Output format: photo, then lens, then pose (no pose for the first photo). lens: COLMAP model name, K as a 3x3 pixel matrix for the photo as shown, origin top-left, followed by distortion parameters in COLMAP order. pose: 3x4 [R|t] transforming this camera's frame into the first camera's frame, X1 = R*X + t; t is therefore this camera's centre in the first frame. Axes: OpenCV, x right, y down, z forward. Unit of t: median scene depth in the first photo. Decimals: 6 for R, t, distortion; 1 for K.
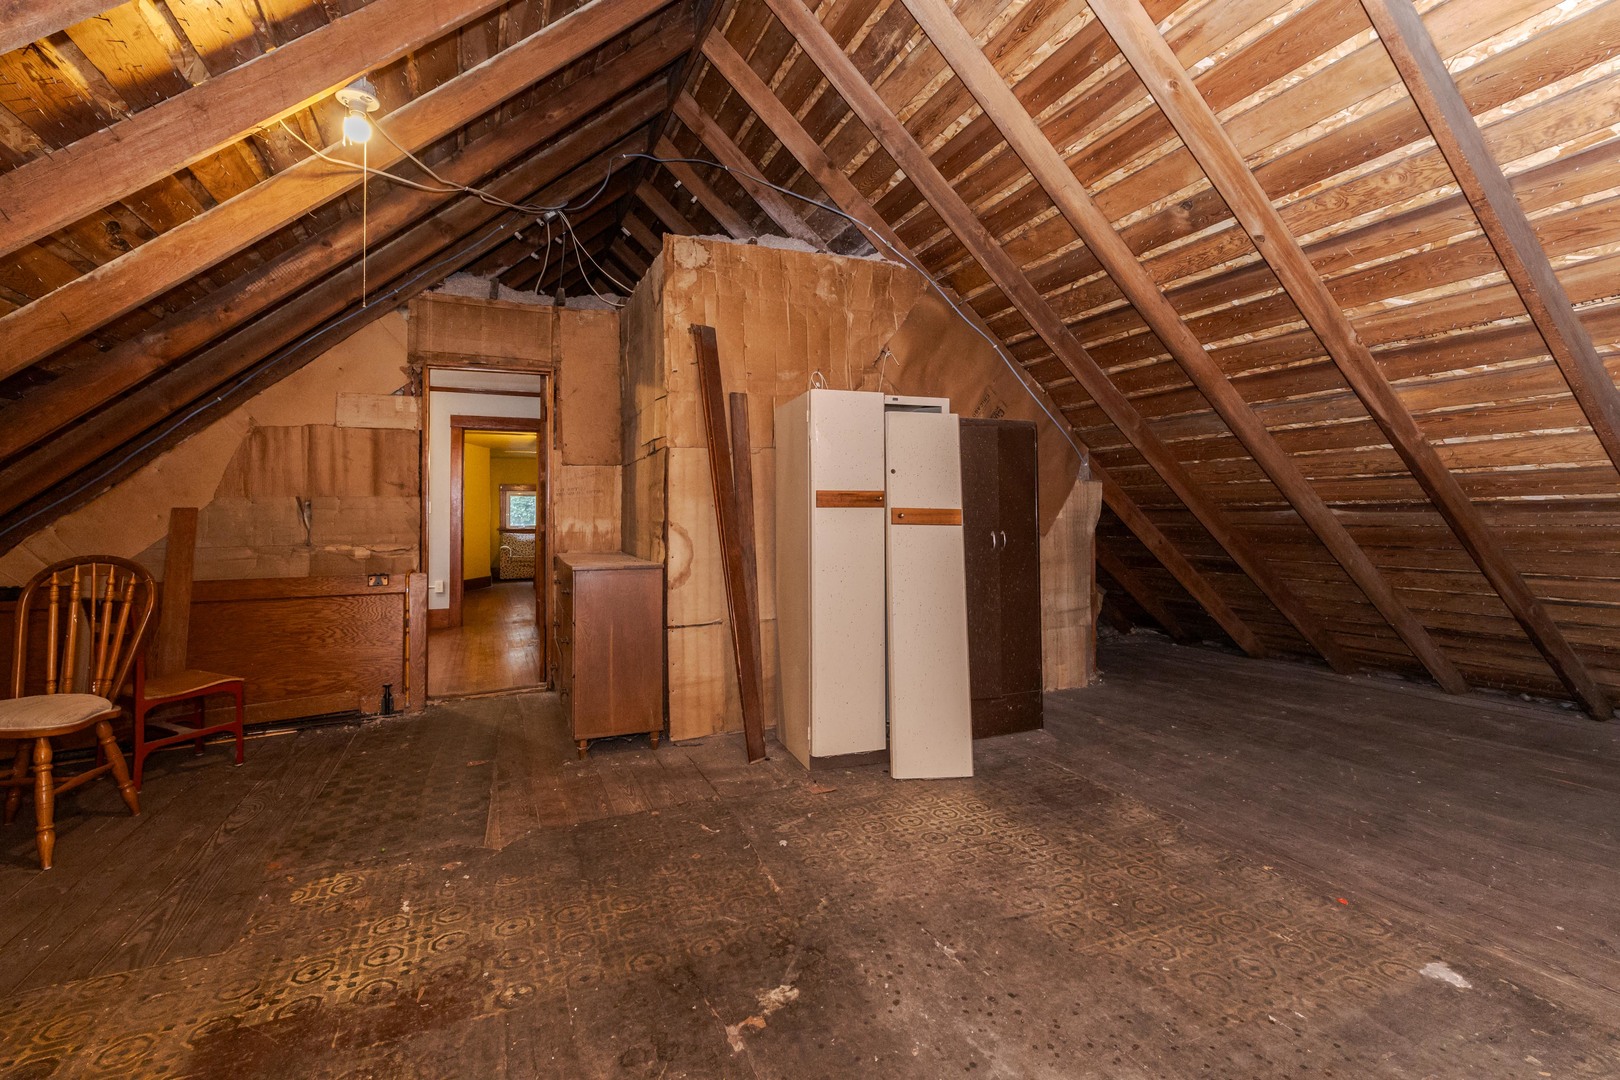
lens RADIAL K [[699.1, 0, 801.9], [0, 699.1, 537.7], [0, 0, 1]] dist [-0.001540, -0.000154]
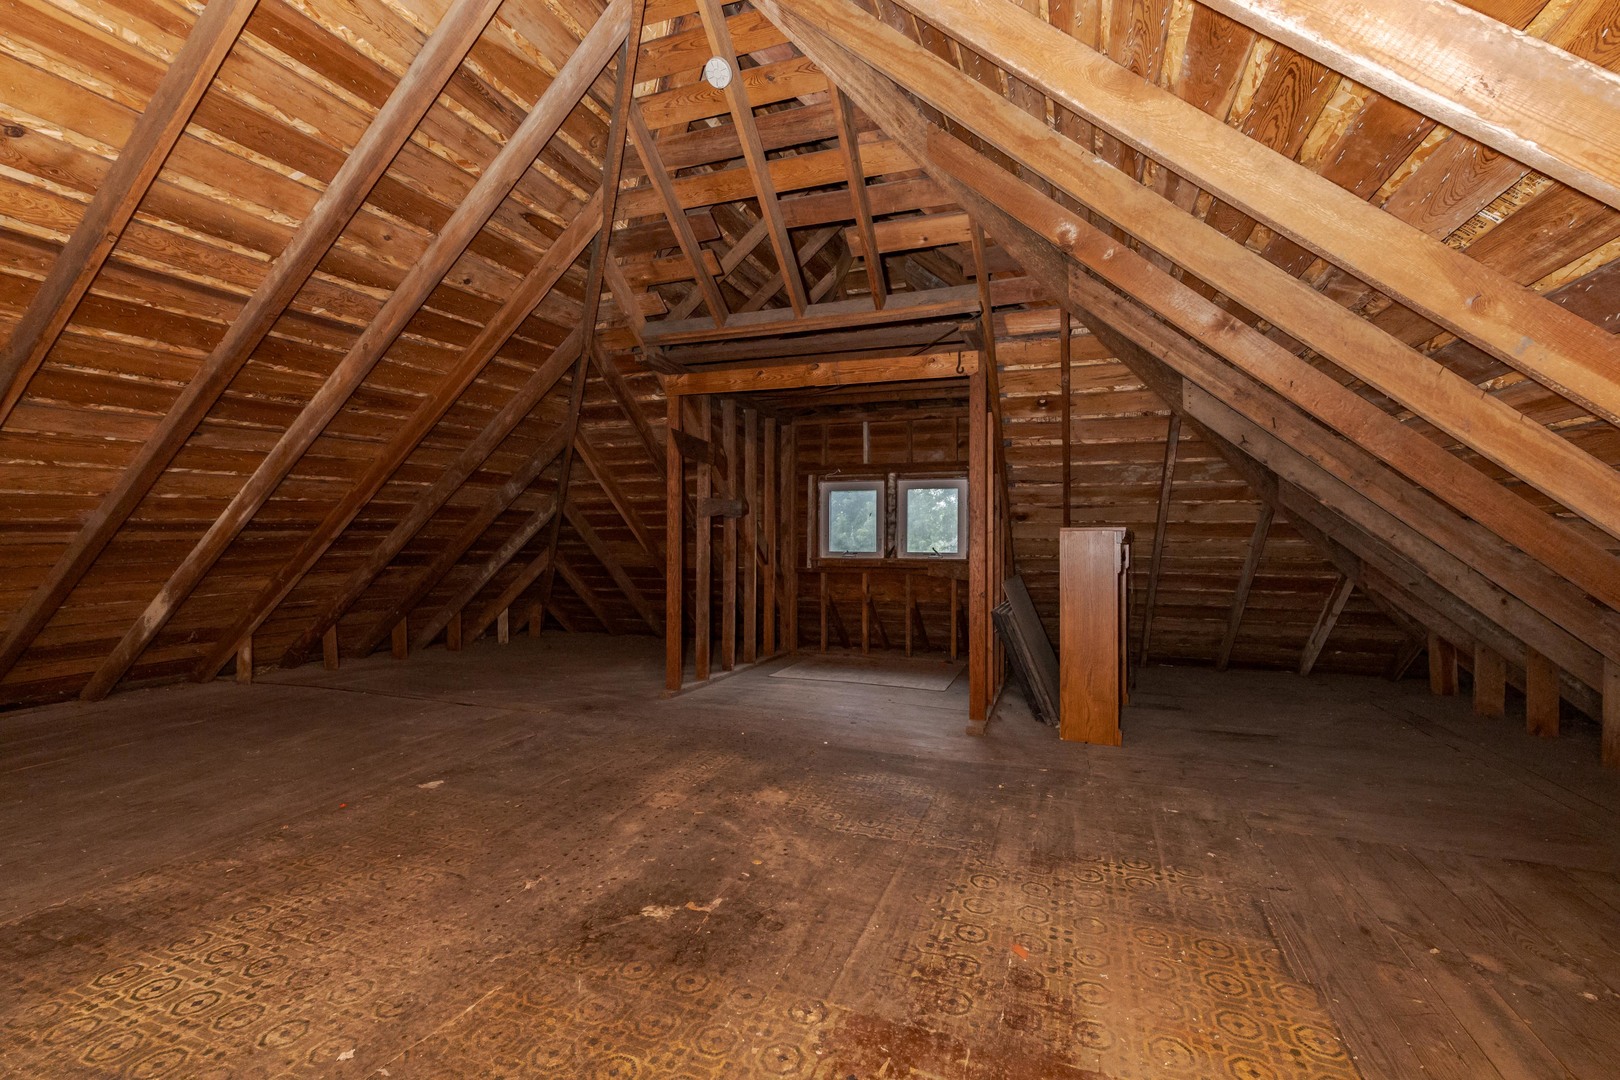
lens RADIAL K [[699.1, 0, 807.8], [0, 699.1, 535.3], [0, 0, 1]] dist [-0.001540, -0.000154]
pose [[-0.710747, 0.002290, 0.703444, -0.932782], [0.024746, 0.999457, 0.021749, -0.027375], [-0.703012, 0.032865, -0.710418, 1.420828]]
